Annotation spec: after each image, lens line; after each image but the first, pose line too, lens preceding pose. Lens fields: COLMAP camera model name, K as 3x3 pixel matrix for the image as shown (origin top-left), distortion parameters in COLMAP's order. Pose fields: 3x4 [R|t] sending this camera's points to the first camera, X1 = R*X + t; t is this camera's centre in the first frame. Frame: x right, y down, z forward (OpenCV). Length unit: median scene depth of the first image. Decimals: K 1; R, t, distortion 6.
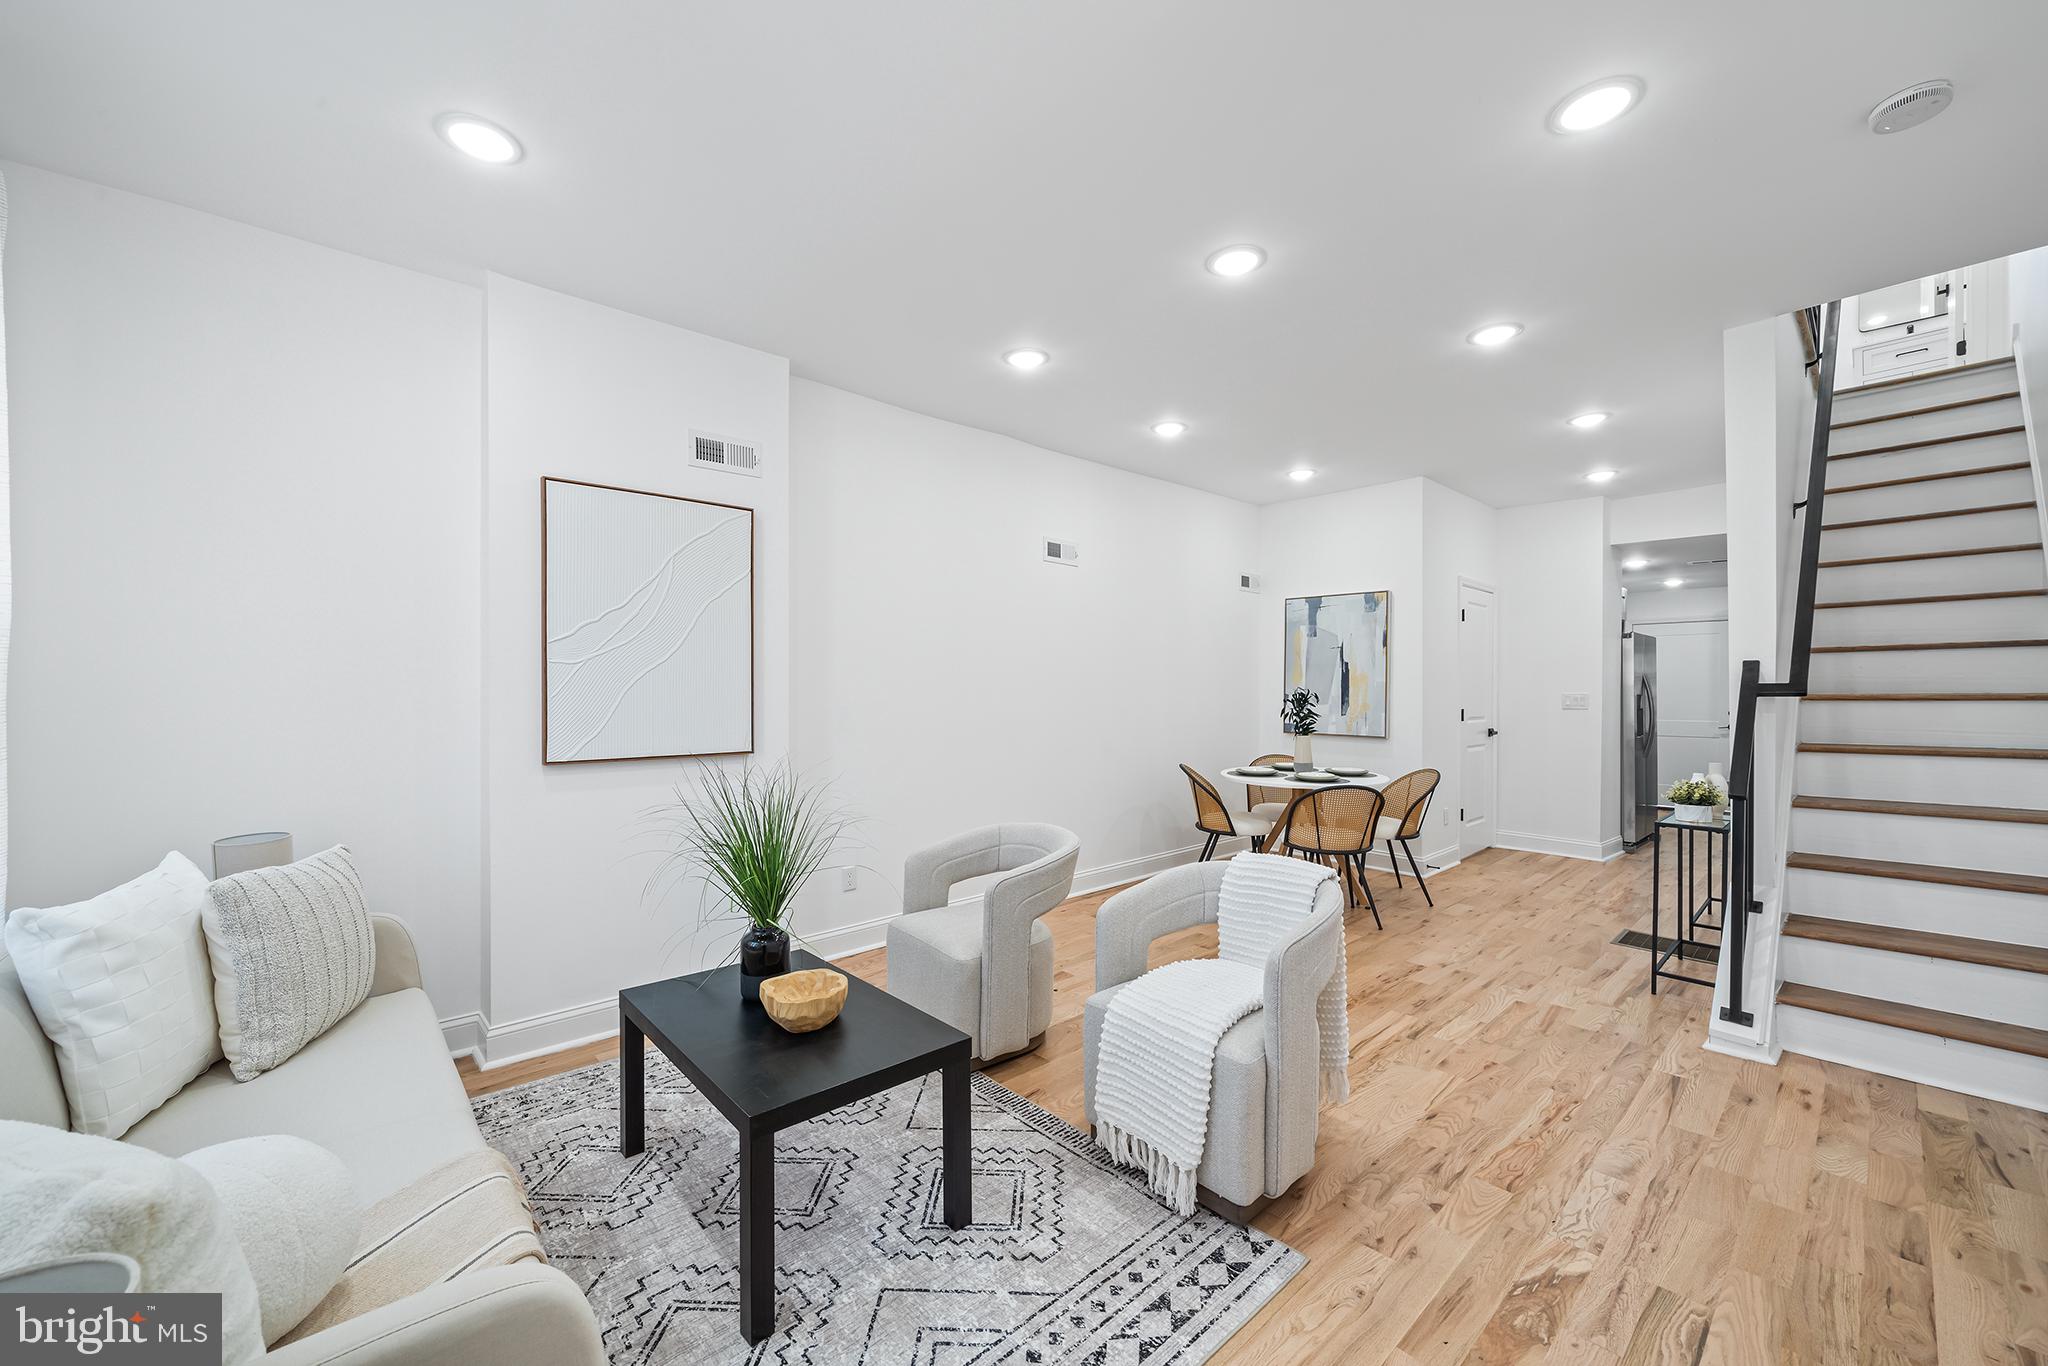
lens RADIAL K [[781.5, 0, 1028.5], [0, 781.5, 685.9], [0, 0, 1]] dist [0.000780, 0.000434]
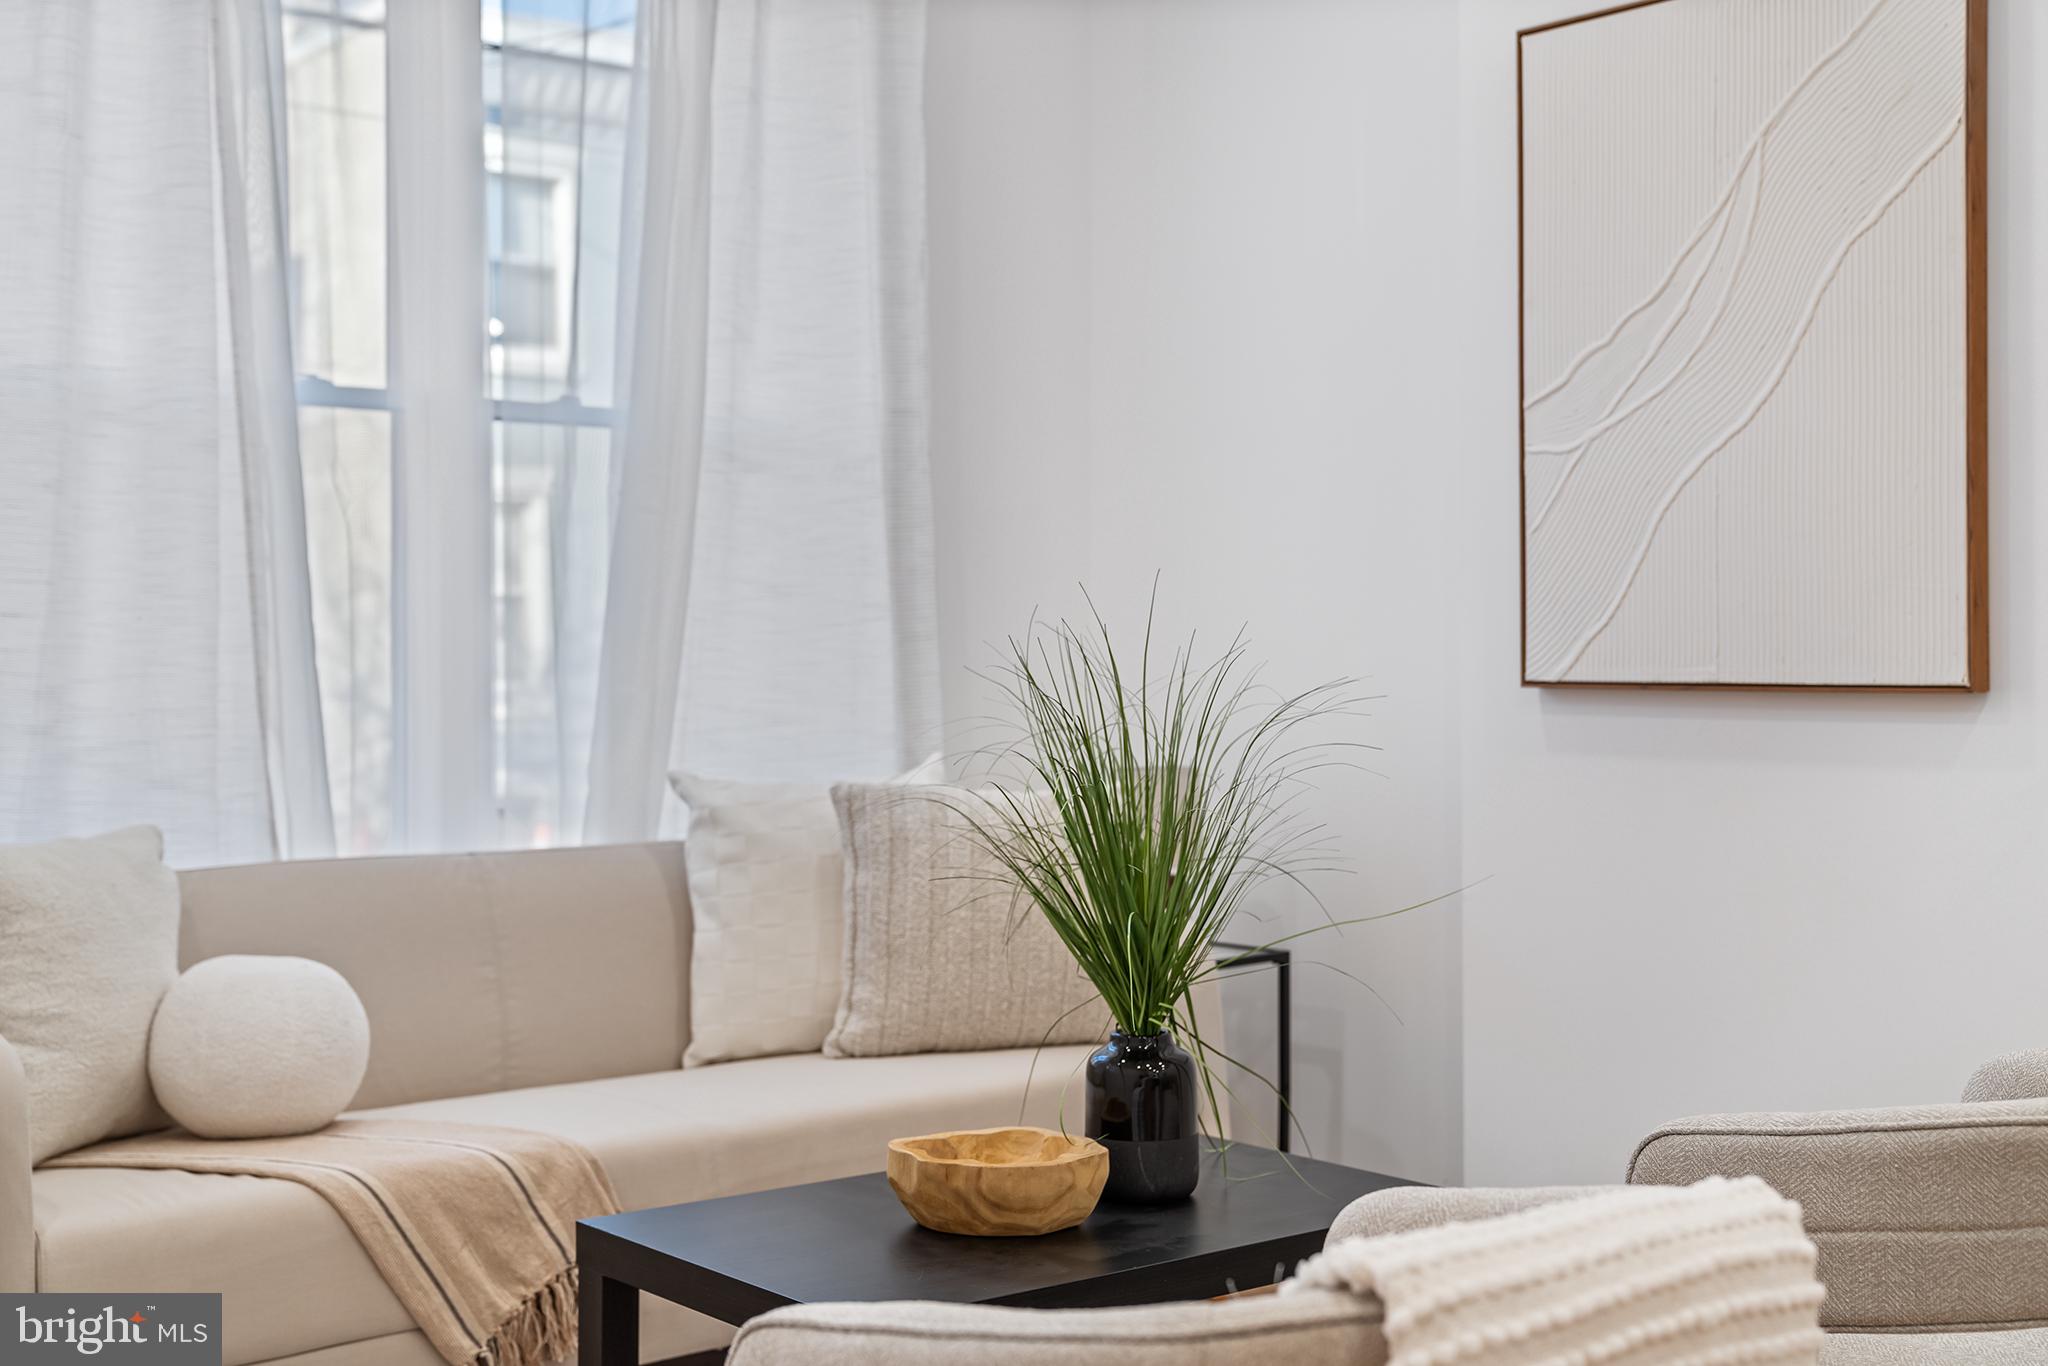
lens RADIAL K [[2551.4, 0, 1024.0], [0, 2551.4, 683.0], [0, 0, 1]] dist [-0.004245, -0.023199]
pose [[-0.042741, 0.014983, -0.998974, 0.887739], [0.009929, 0.999845, 0.014571, 0.080741], [0.999037, -0.009296, -0.042883, 0.841958]]
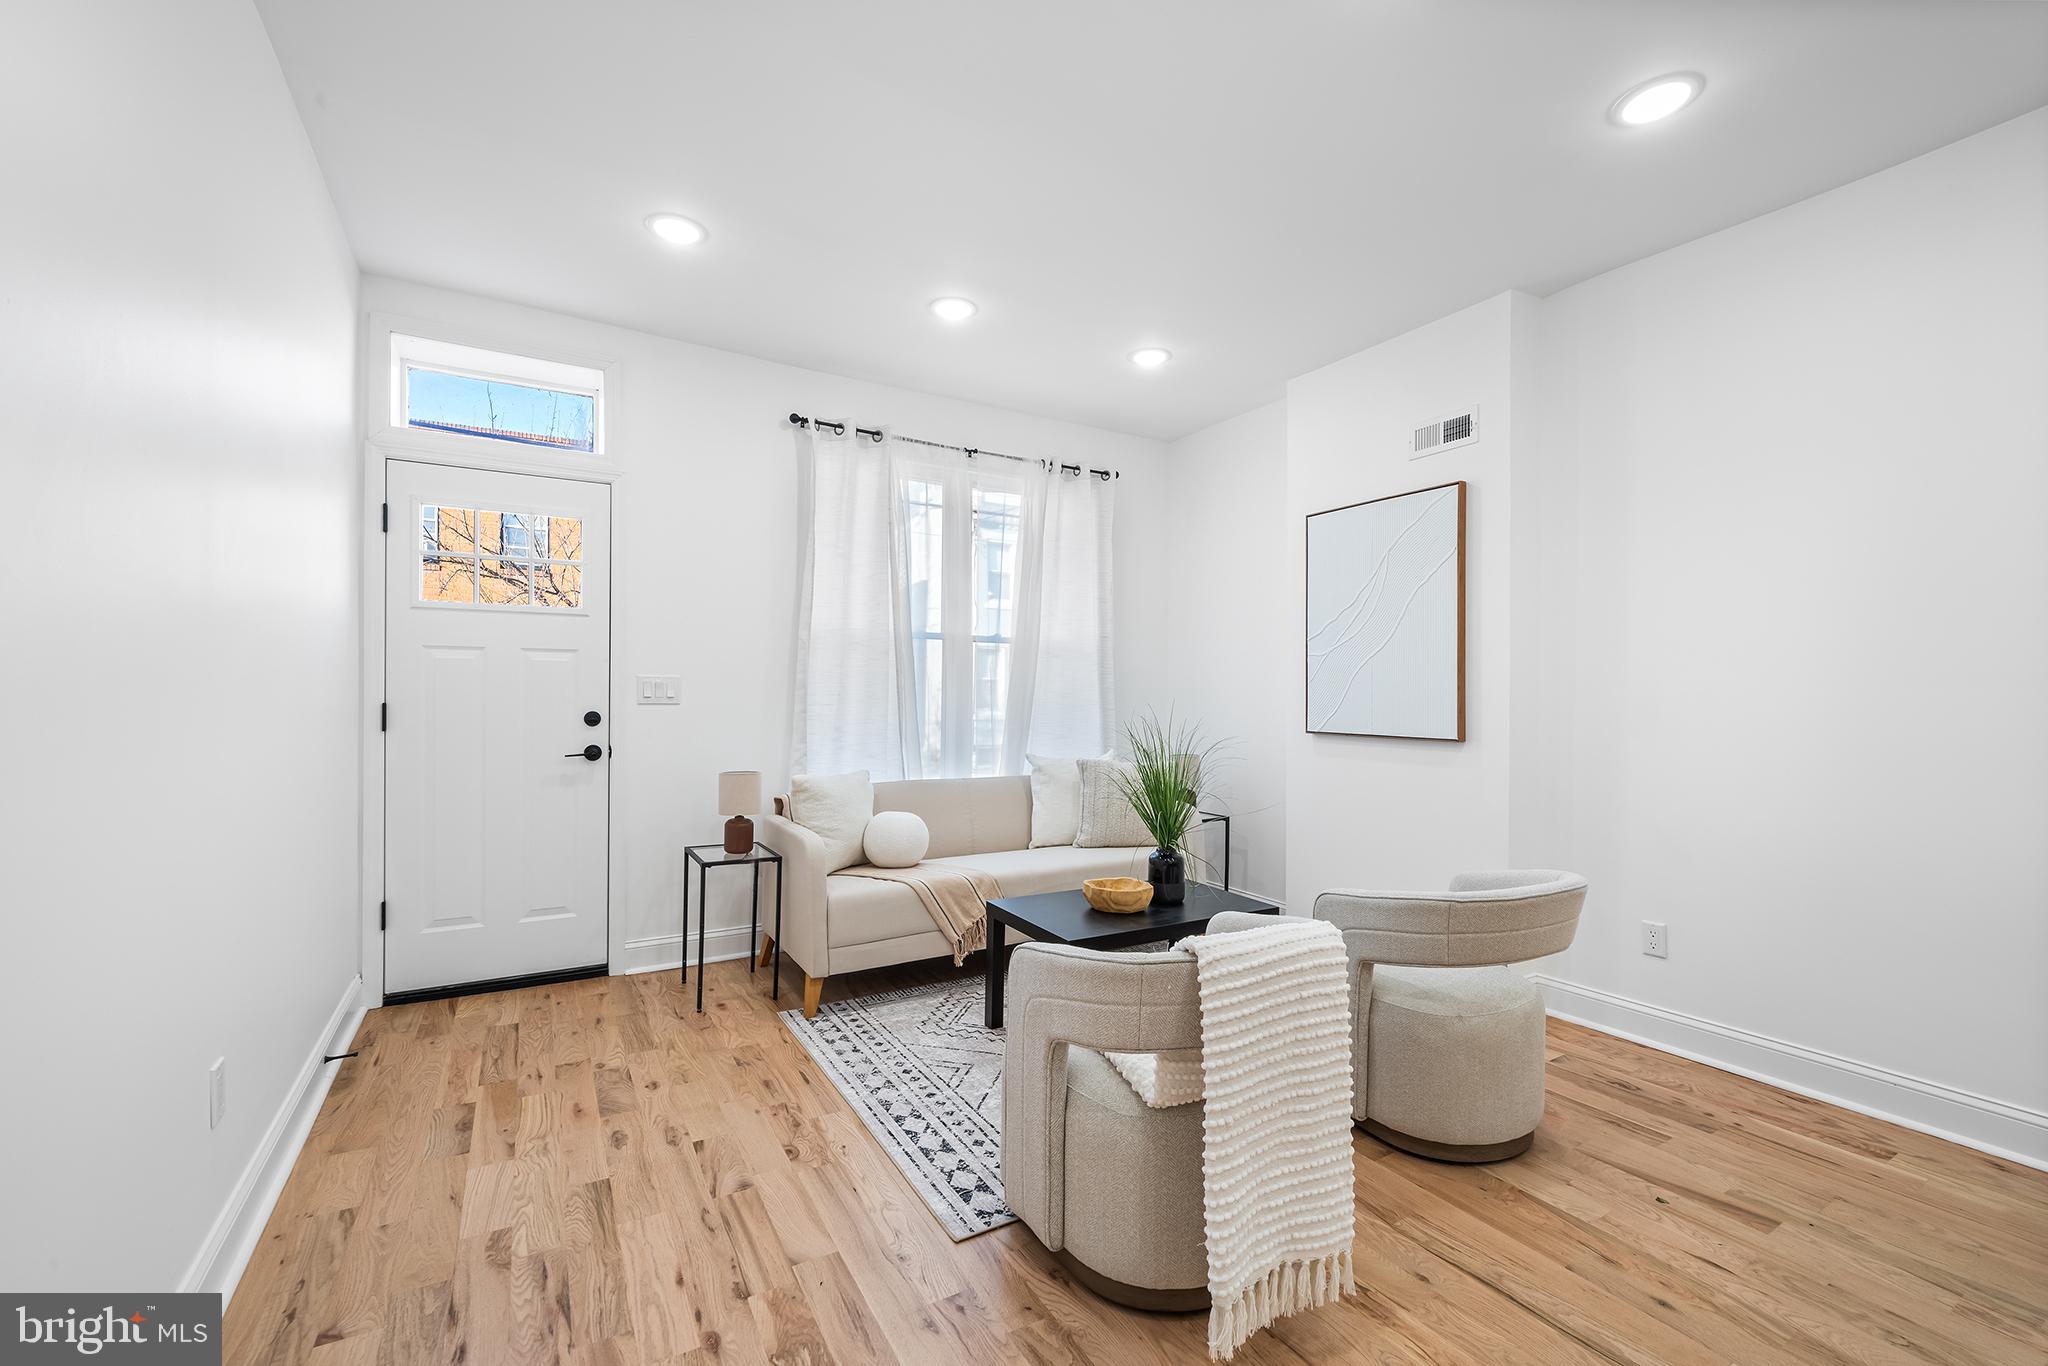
lens RADIAL K [[852.7, 0, 1030.1], [0, 852.7, 693.5], [0, 0, 1]] dist [0.001127, 0.000024]
pose [[-0.202078, -0.000986, -0.979369, 0.948749], [-0.002070, 0.999998, -0.000580, 0.038808], [0.979367, 0.001910, -0.202080, 0.898808]]
